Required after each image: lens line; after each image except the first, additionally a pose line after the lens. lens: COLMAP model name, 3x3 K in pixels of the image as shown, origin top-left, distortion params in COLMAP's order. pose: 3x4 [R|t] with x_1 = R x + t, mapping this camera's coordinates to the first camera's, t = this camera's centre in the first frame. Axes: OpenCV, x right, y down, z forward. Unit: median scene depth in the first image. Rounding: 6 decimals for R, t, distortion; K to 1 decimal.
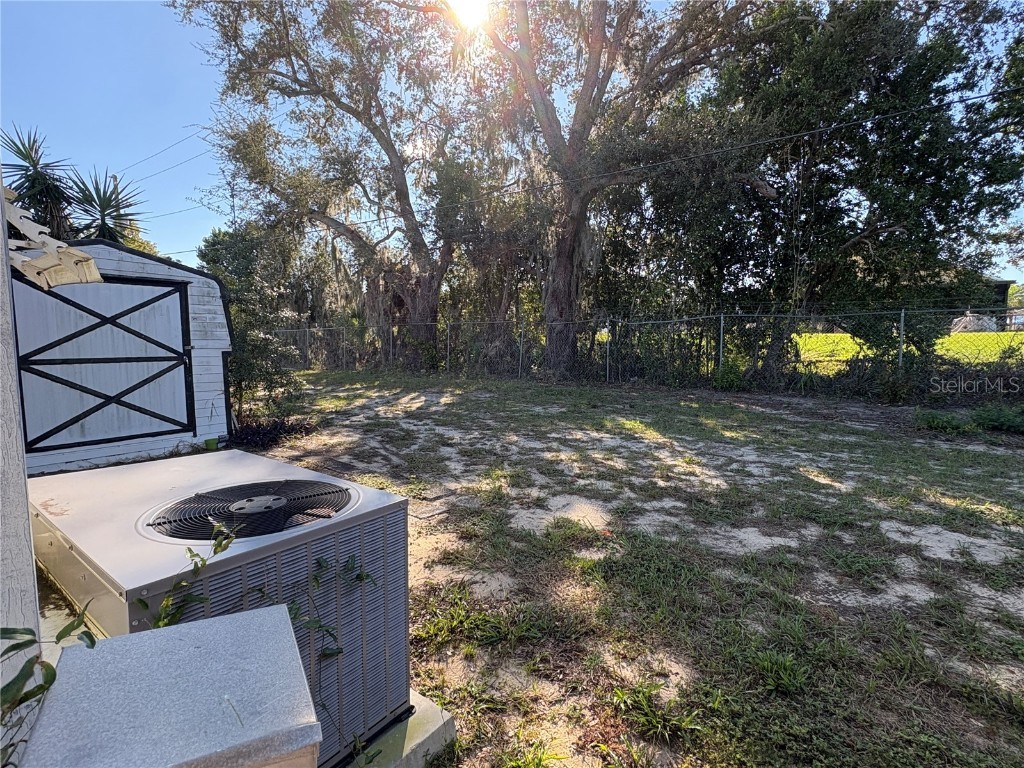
lens RADIAL K [[489.5, 0, 512.0], [0, 489.5, 384.0], [0, 0, 1]] dist [0.000760, -0.000869]
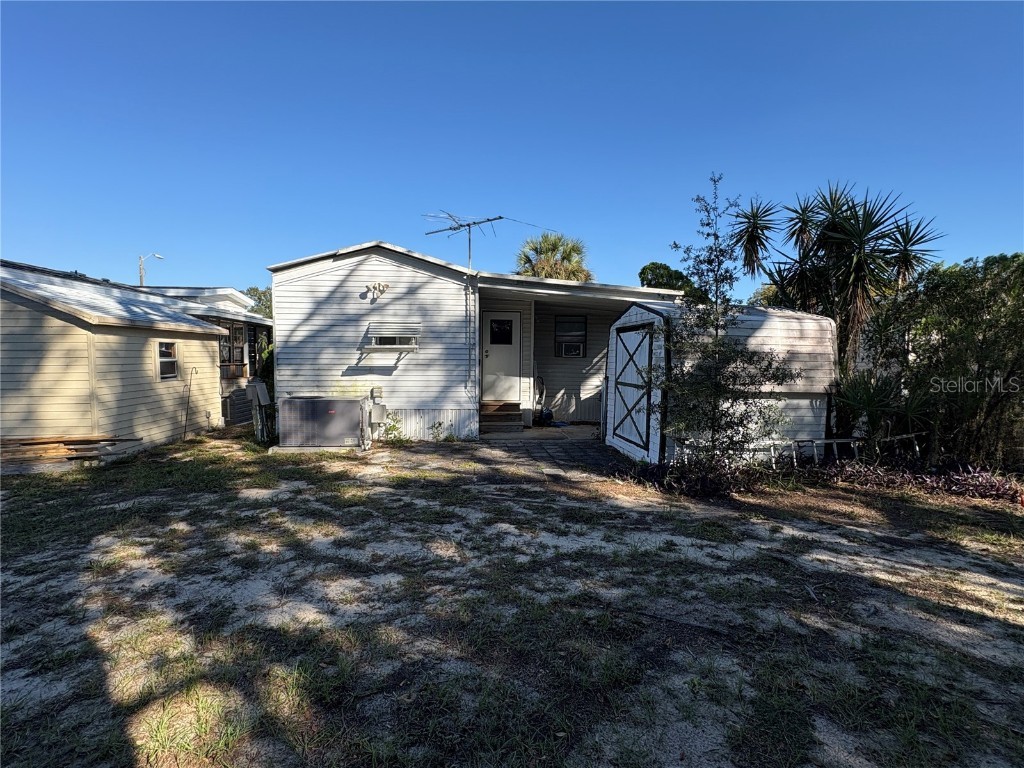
lens RADIAL K [[489.5, 0, 512.0], [0, 489.5, 384.0], [0, 0, 1]] dist [0.000760, -0.000869]
pose [[-0.728568, 0.022823, -0.684593, 0.574601], [-0.079268, 0.989920, 0.117363, -0.270272], [0.680371, 0.139773, -0.719415, 2.469105]]
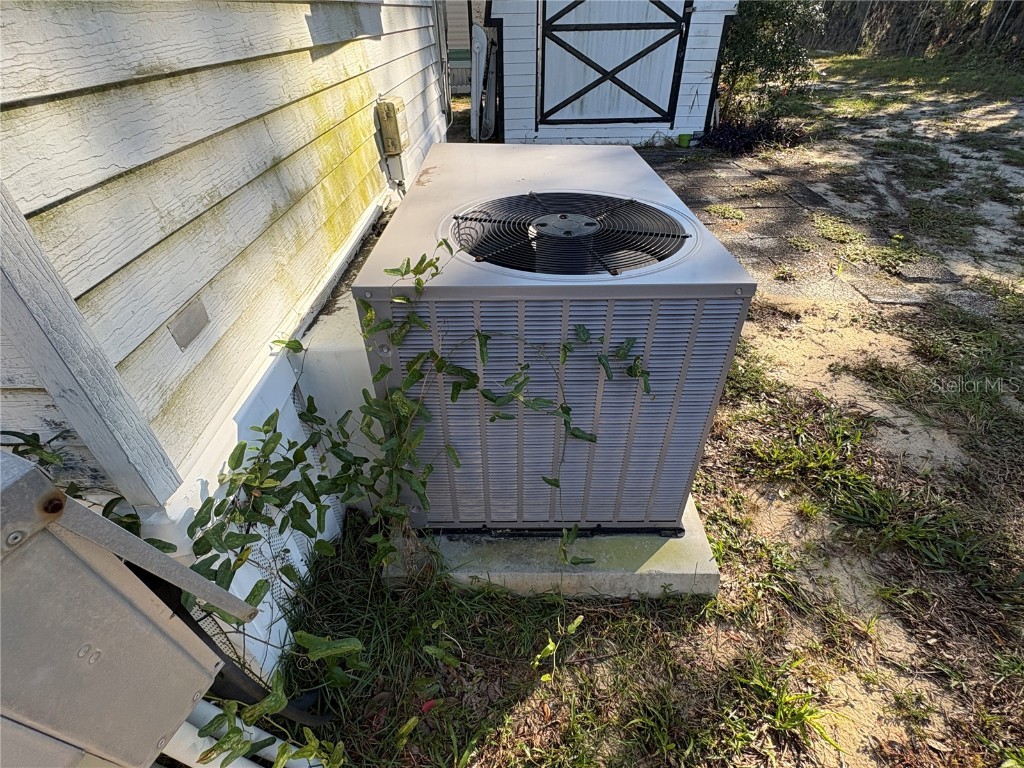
lens RADIAL K [[489.5, 0, 512.0], [0, 489.5, 384.0], [0, 0, 1]] dist [0.000760, -0.000869]
pose [[0.595587, 0.474162, -0.648418, 0.016808], [-0.055075, 0.829407, 0.555924, 0.013055], [0.801400, -0.295389, 0.520099, 0.188907]]
